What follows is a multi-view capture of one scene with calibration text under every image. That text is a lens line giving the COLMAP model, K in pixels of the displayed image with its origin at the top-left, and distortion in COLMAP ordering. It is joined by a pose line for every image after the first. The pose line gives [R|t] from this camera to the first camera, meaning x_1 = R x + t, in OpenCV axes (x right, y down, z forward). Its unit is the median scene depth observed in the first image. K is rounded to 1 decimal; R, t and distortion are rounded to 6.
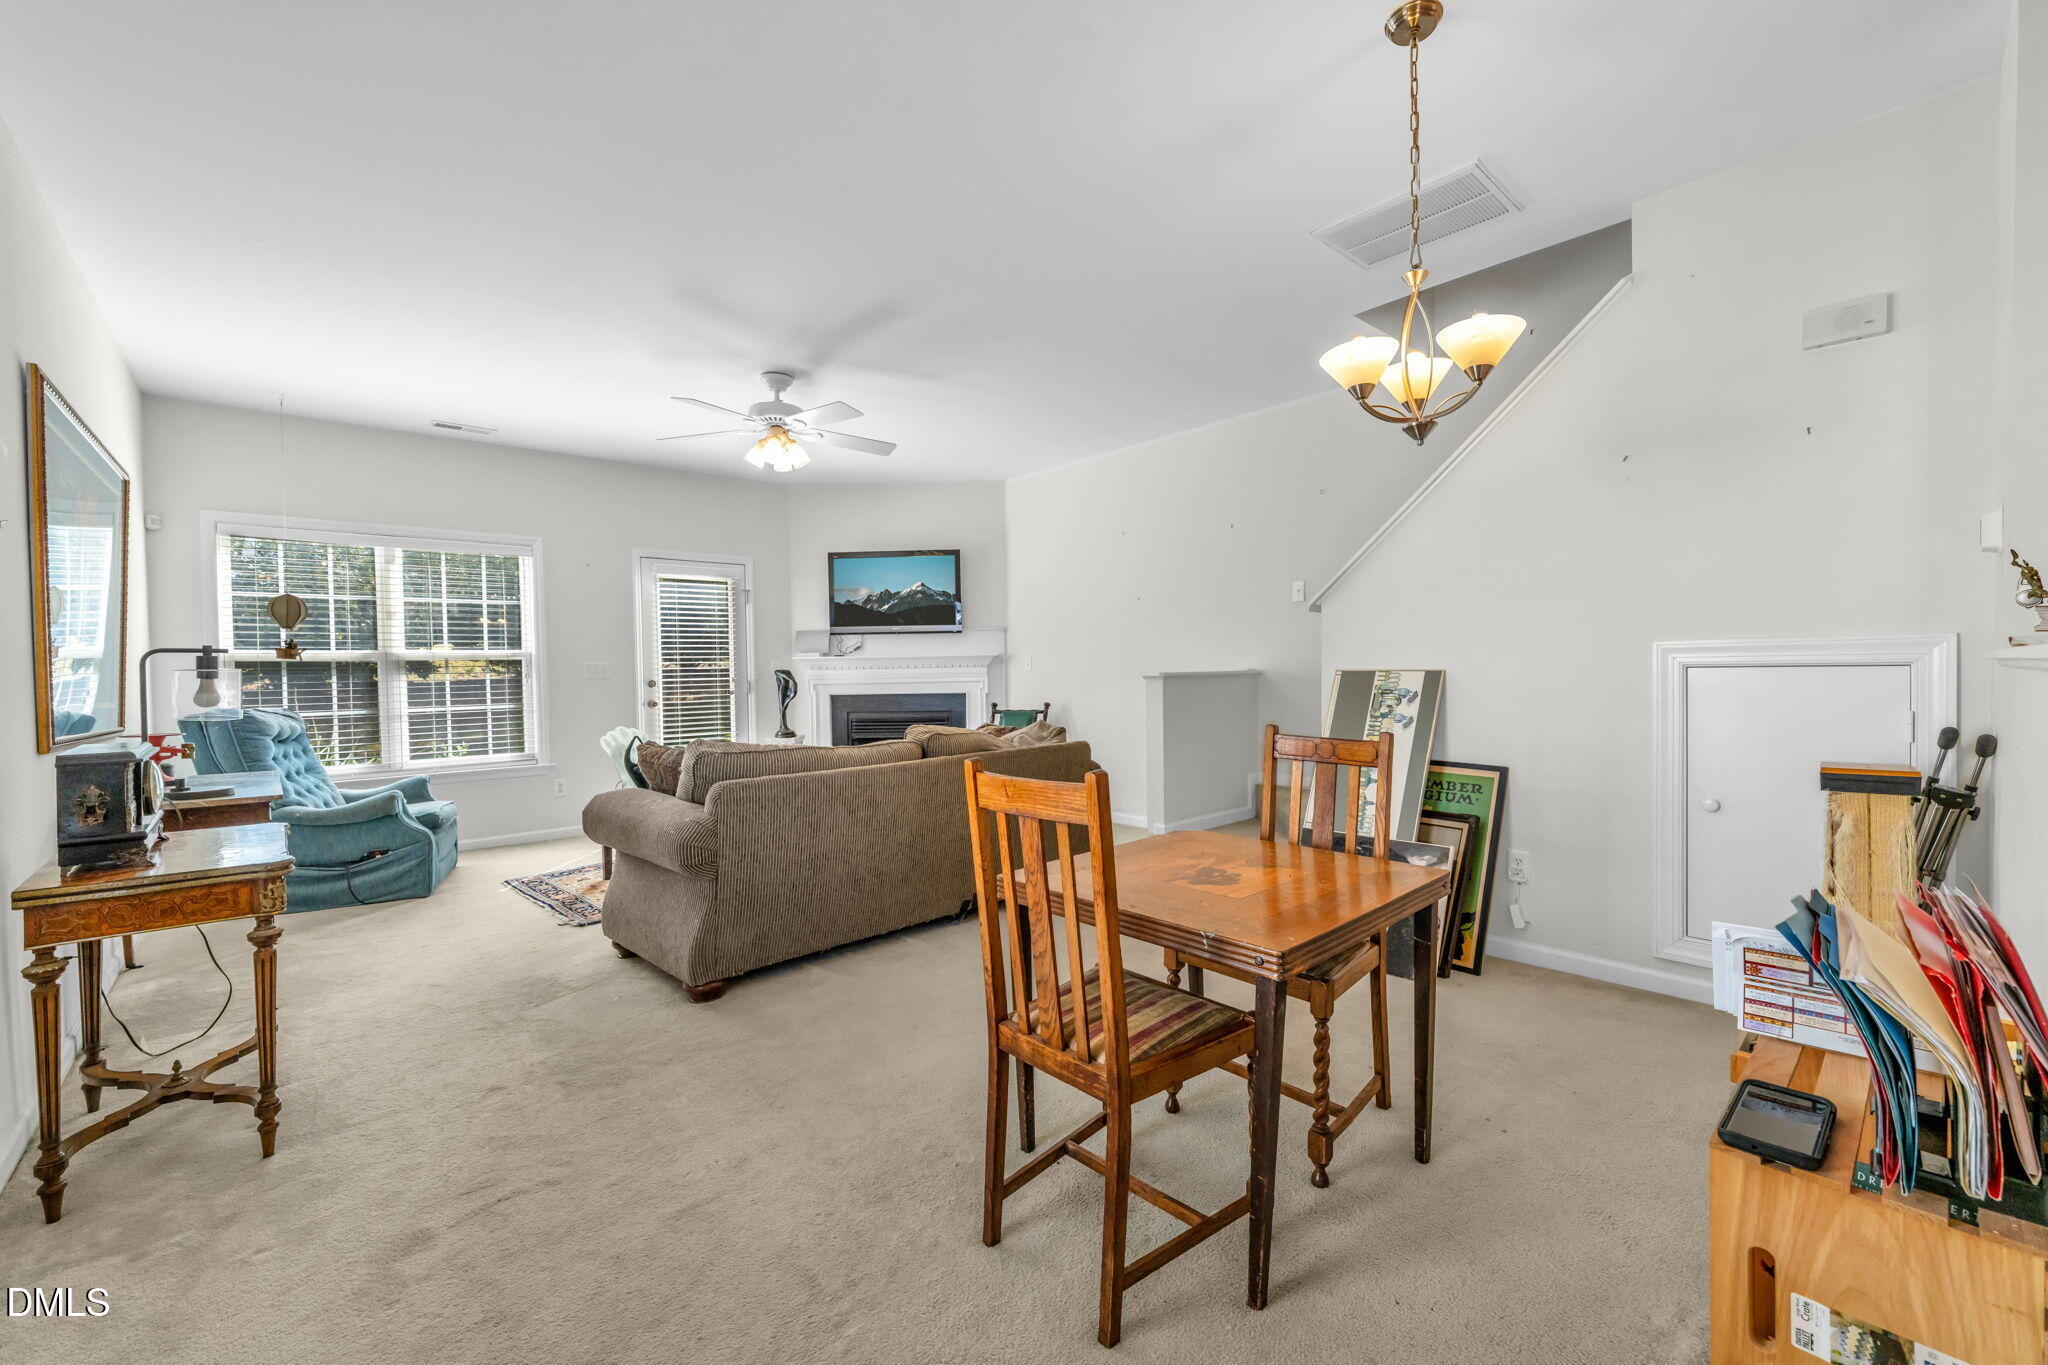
lens RADIAL K [[824.7, 0, 1024.0], [0, 824.7, 682.5], [0, 0, 1]] dist [0.001298, 0.000237]
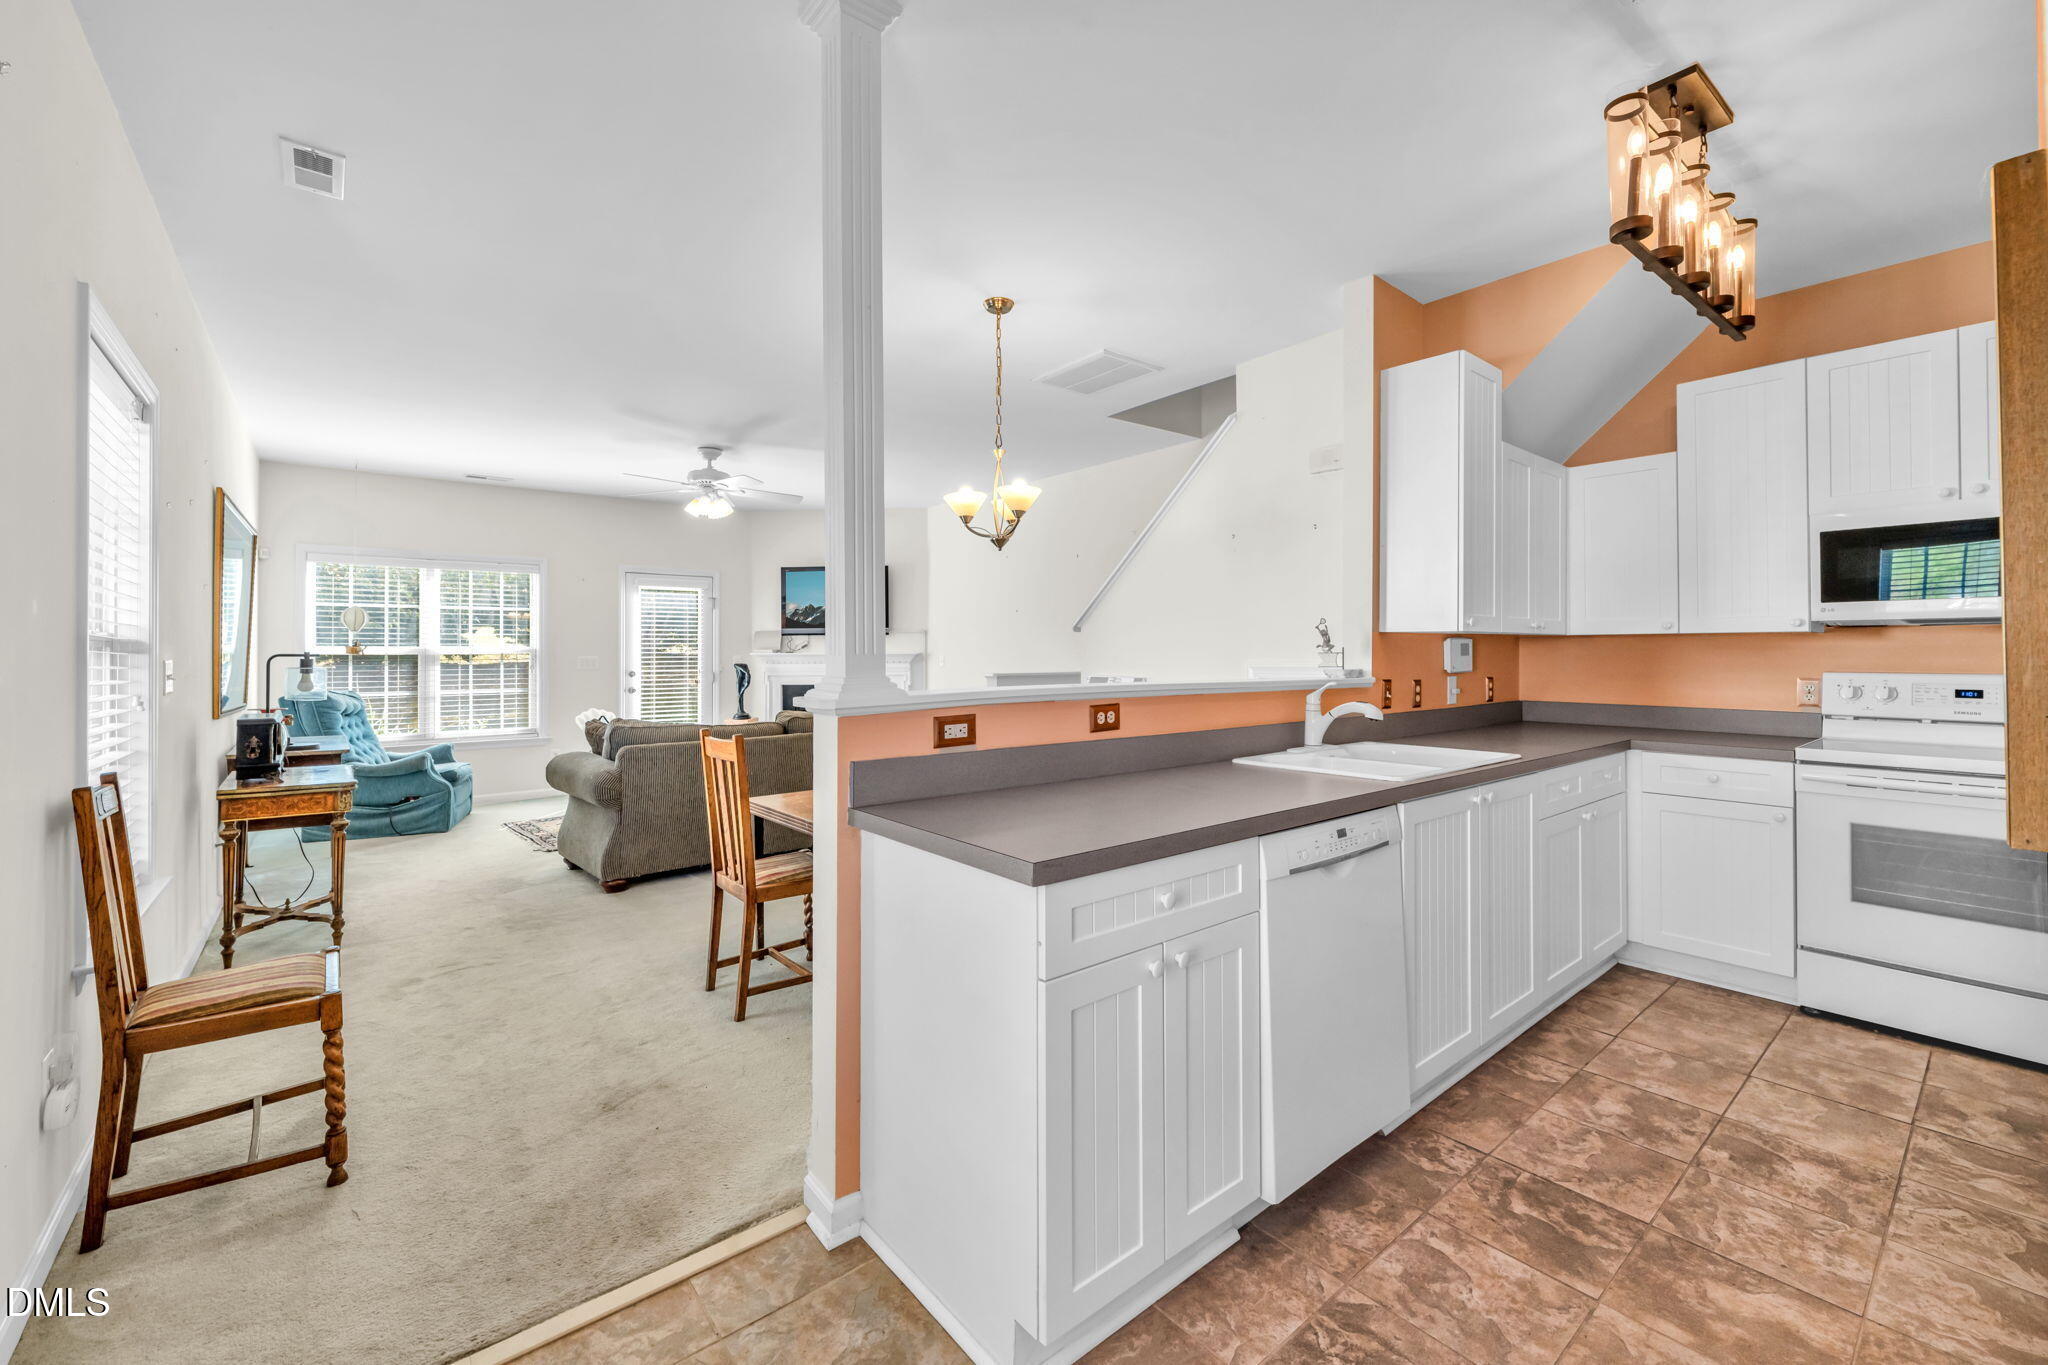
lens RADIAL K [[839.9, 0, 1024.6], [0, 839.9, 643.8], [0, 0, 1]] dist [-0.002364, -0.000120]
pose [[0.998718, 0.012542, -0.049039, 0.279325], [-0.014009, 0.999461, -0.029691, -0.020376], [0.048641, 0.030340, 0.998355, -0.325742]]
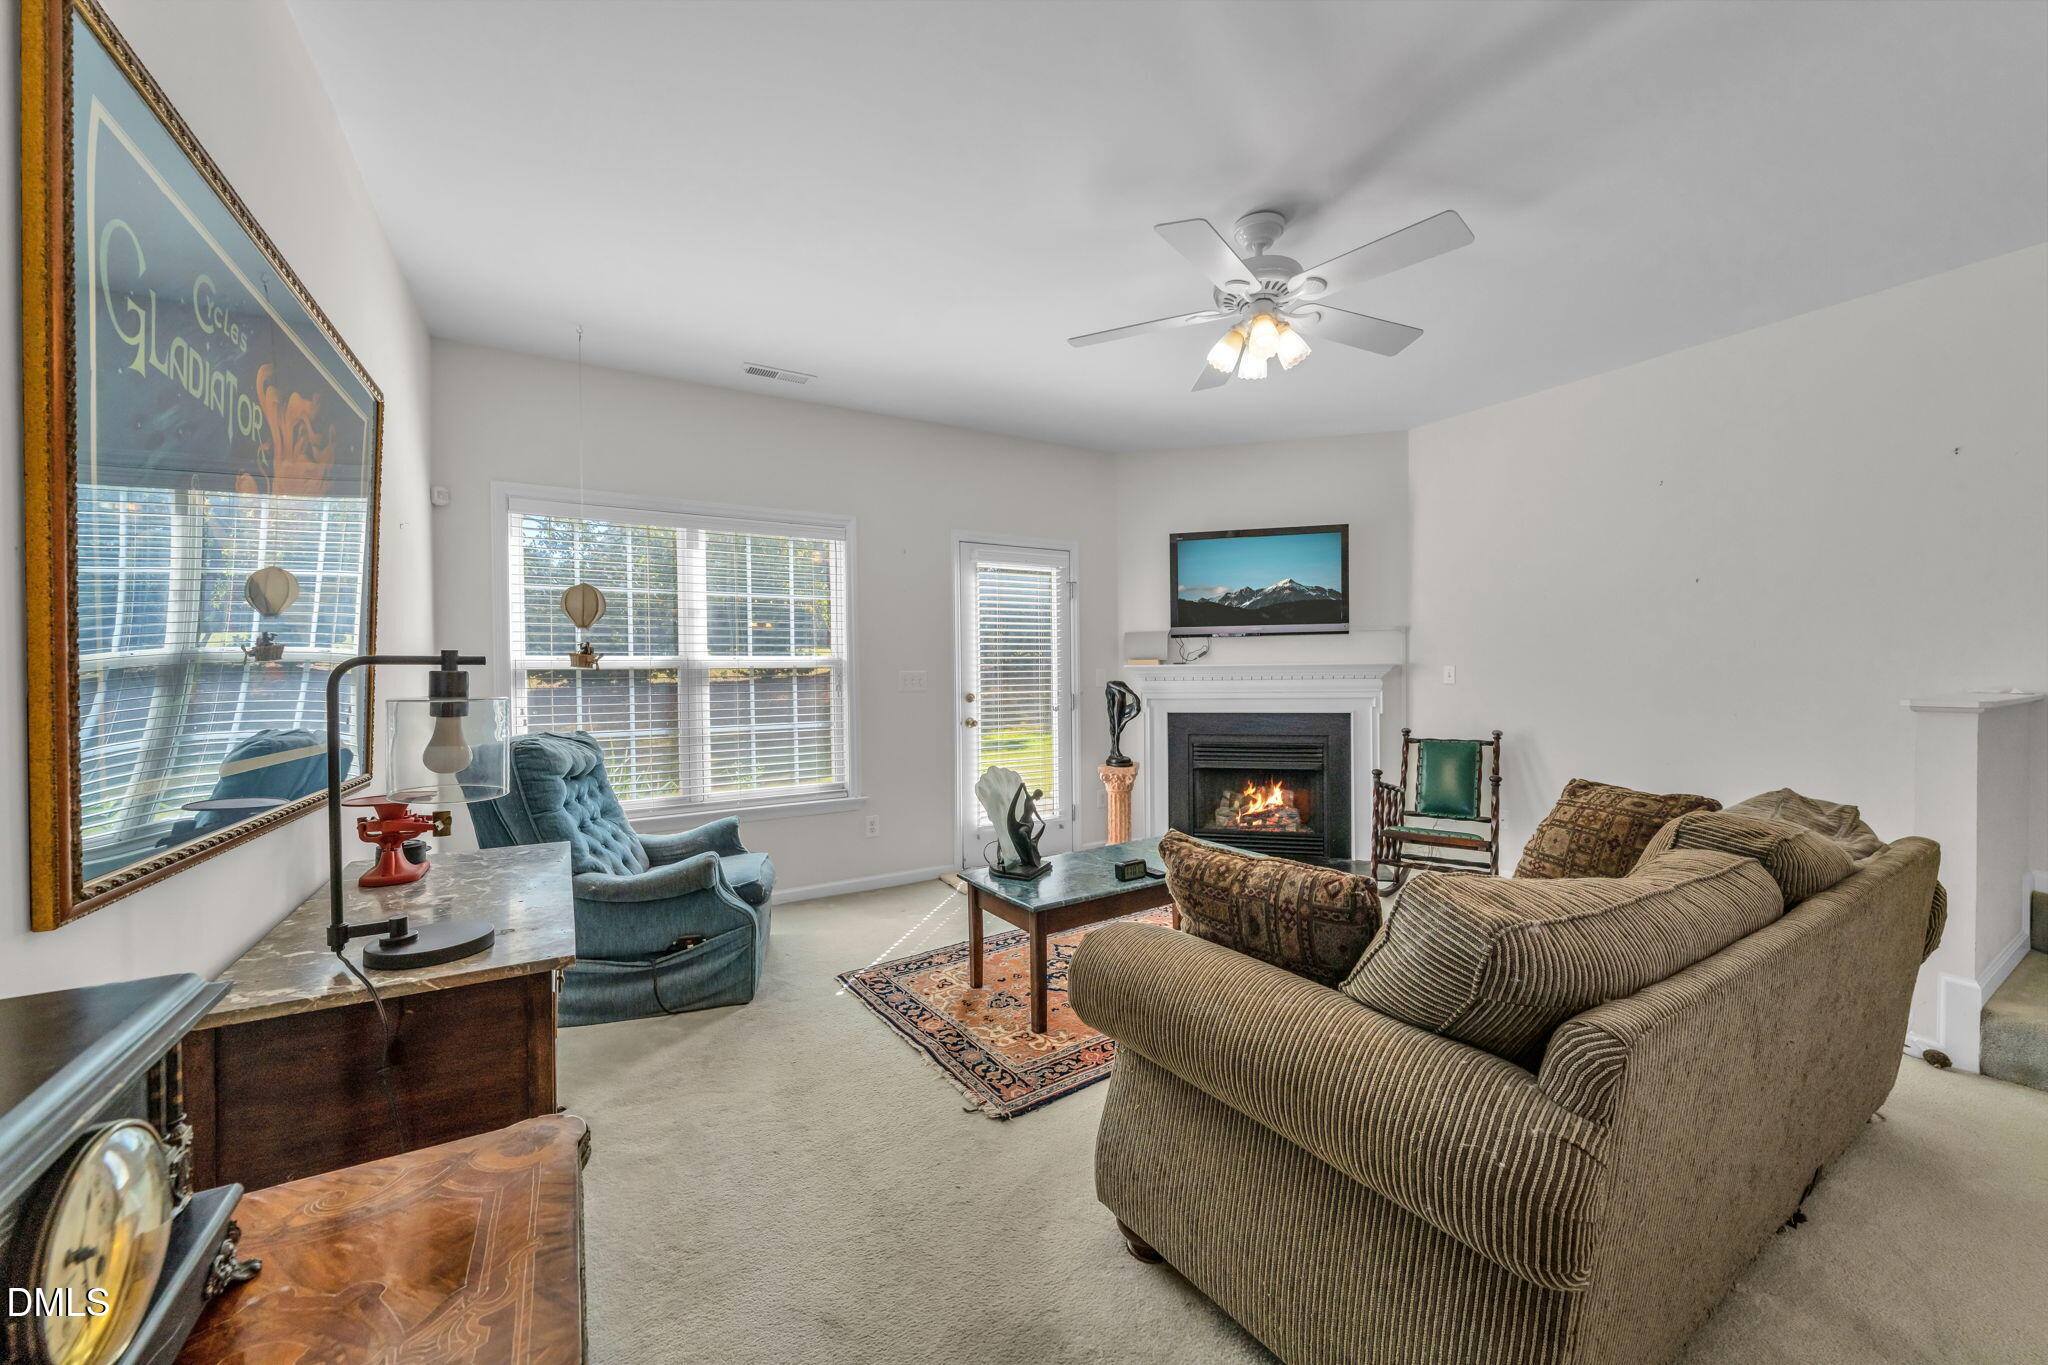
lens RADIAL K [[754.5, 0, 1024.0], [0, 754.5, 682.5], [0, 0, 1]] dist [-0.000685, -0.000022]
pose [[0.980587, 0.009360, -0.195862, -0.355466], [-0.009833, 0.999951, -0.001442, -0.017985], [0.195839, 0.003340, 0.980630, 0.396088]]
